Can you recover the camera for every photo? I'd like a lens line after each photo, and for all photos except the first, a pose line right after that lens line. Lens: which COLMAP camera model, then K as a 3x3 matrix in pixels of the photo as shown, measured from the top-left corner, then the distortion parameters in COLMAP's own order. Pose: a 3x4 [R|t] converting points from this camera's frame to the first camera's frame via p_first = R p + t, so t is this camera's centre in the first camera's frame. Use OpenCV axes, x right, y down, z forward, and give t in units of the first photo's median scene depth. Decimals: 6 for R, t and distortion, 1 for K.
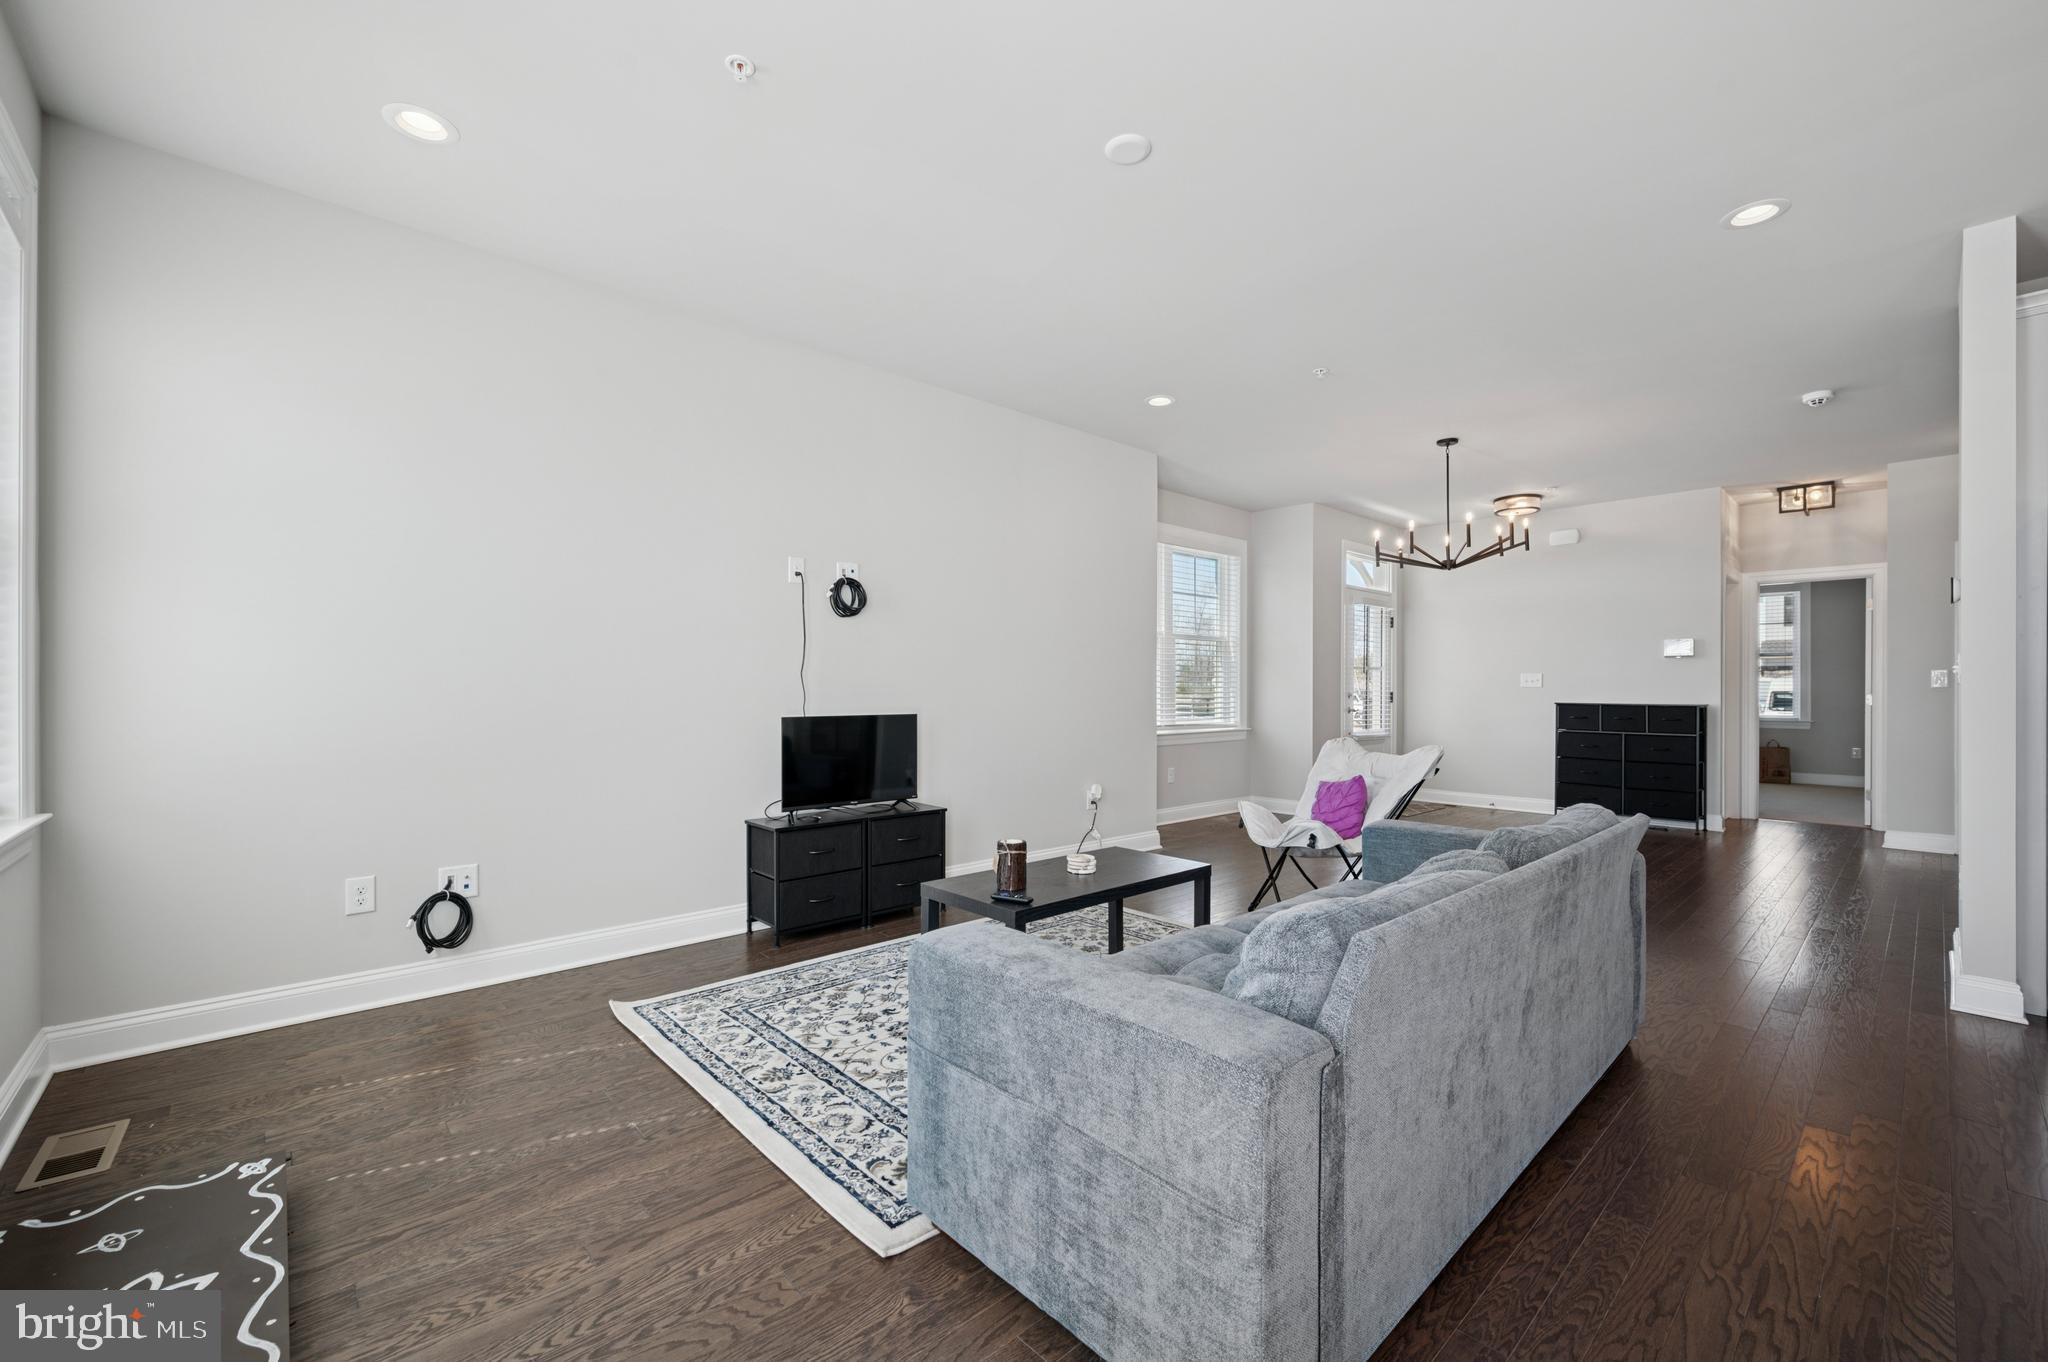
lens RADIAL K [[835.3, 0, 1036.1], [0, 835.3, 686.8], [0, 0, 1]] dist [0.001205, -0.000165]
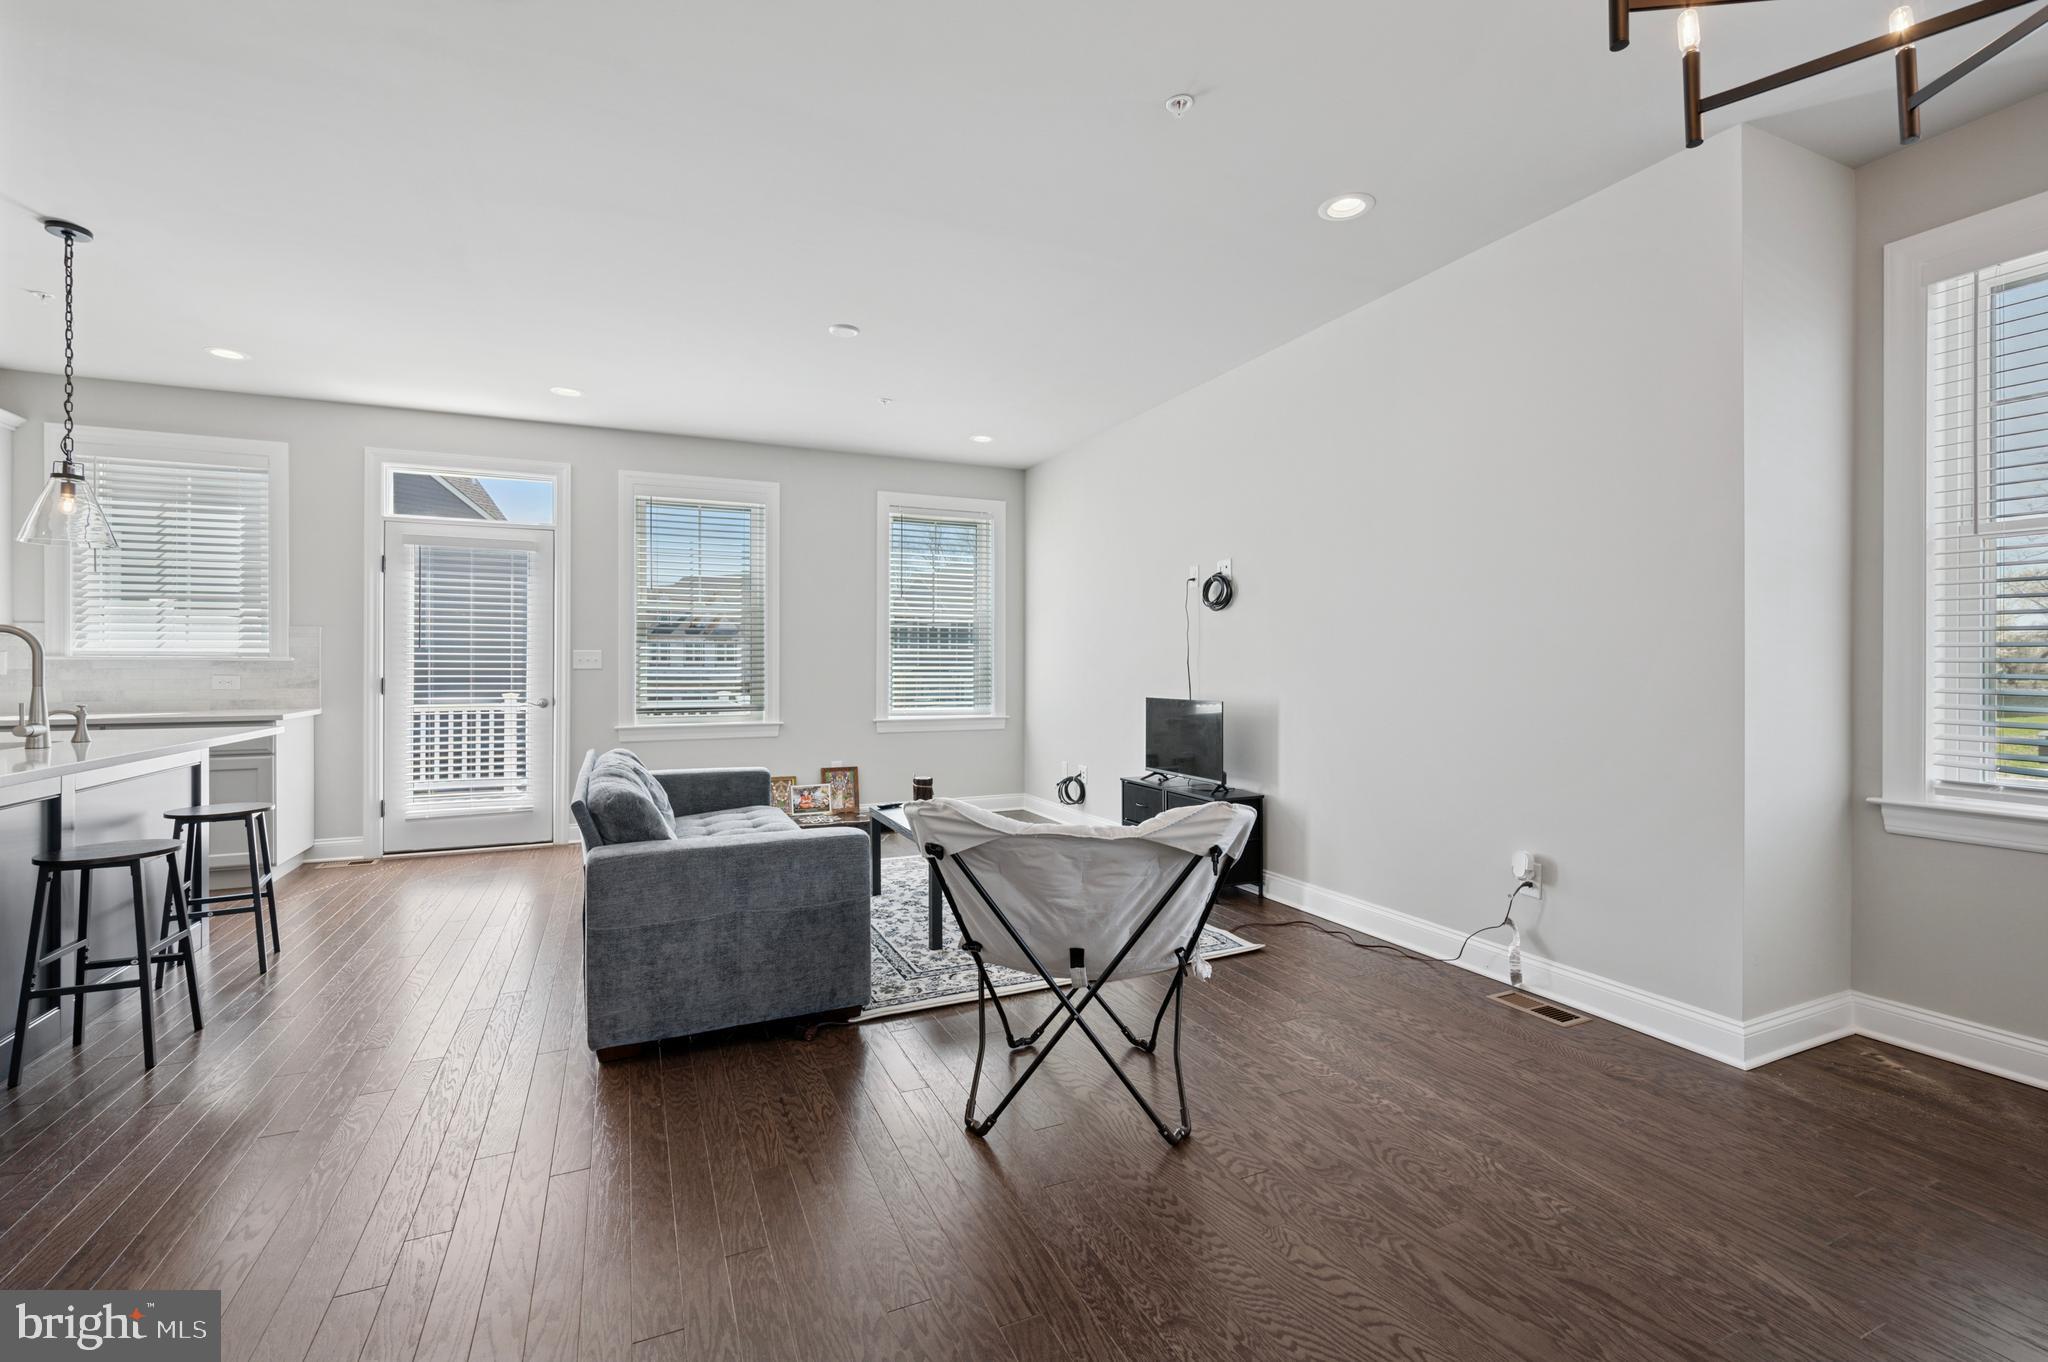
lens RADIAL K [[881.7, 0, 1024.6], [0, 881.7, 670.8], [0, 0, 1]] dist [-0.002755, -0.000323]
pose [[-0.317860, 0.001793, -0.948136, 0.666435], [0.000344, 0.999998, 0.001775, -0.004594], [0.948137, 0.000238, -0.317861, 0.791117]]
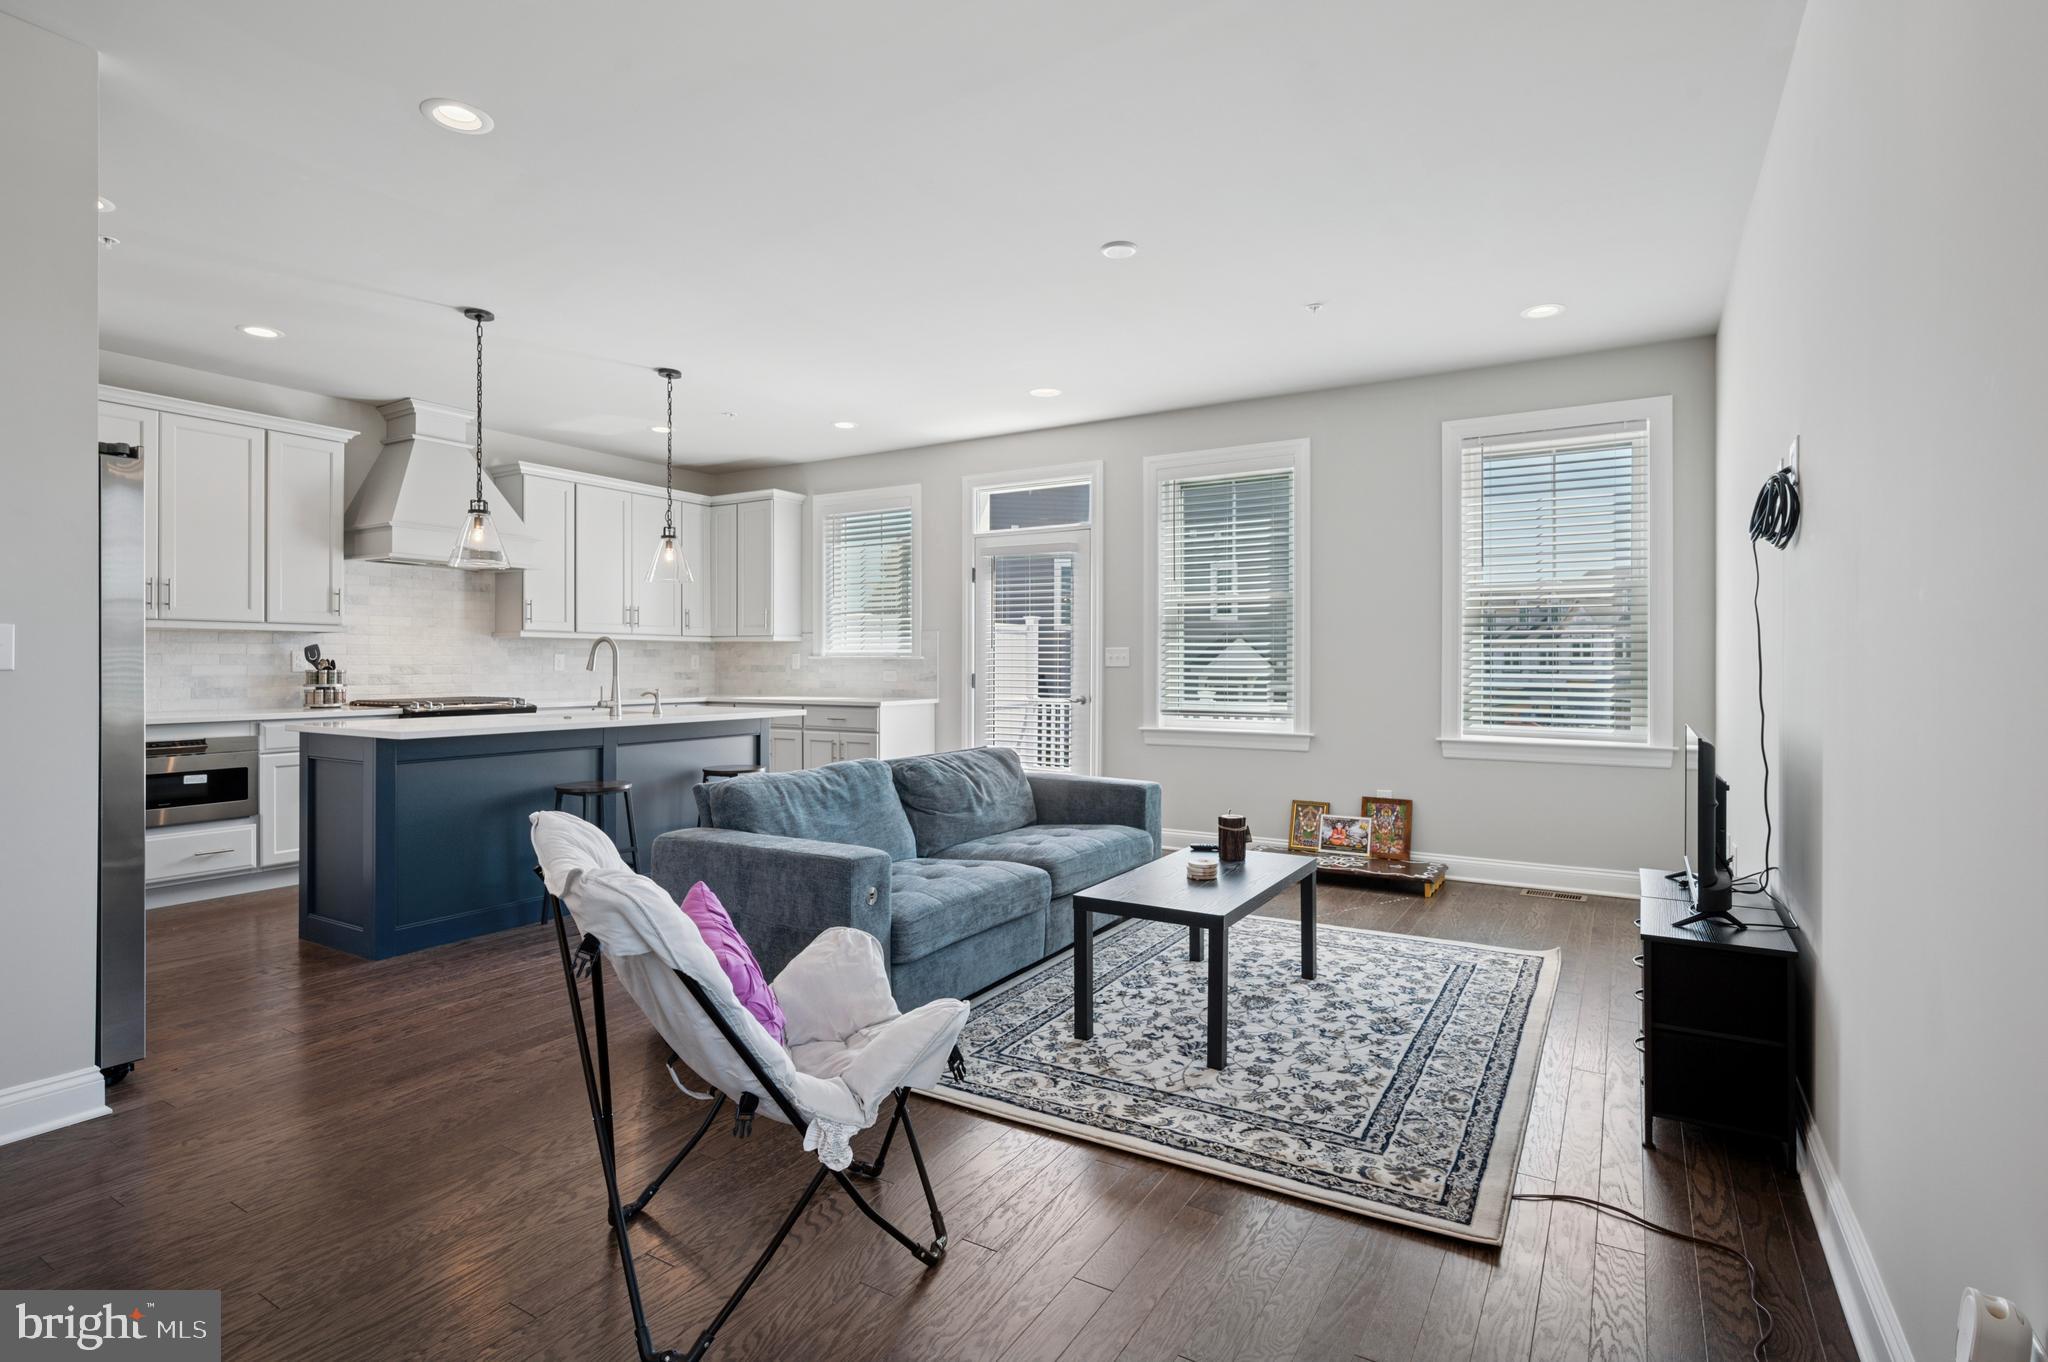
lens RADIAL K [[992.8, 0, 1025.6], [0, 992.8, 664.9], [0, 0, 1]] dist [-0.001291, -0.000046]
pose [[-0.961646, -0.004781, -0.274254, 0.279207], [-0.004575, 0.999989, -0.001390, -0.005061], [0.274257, -0.000082, -0.961656, 1.030173]]
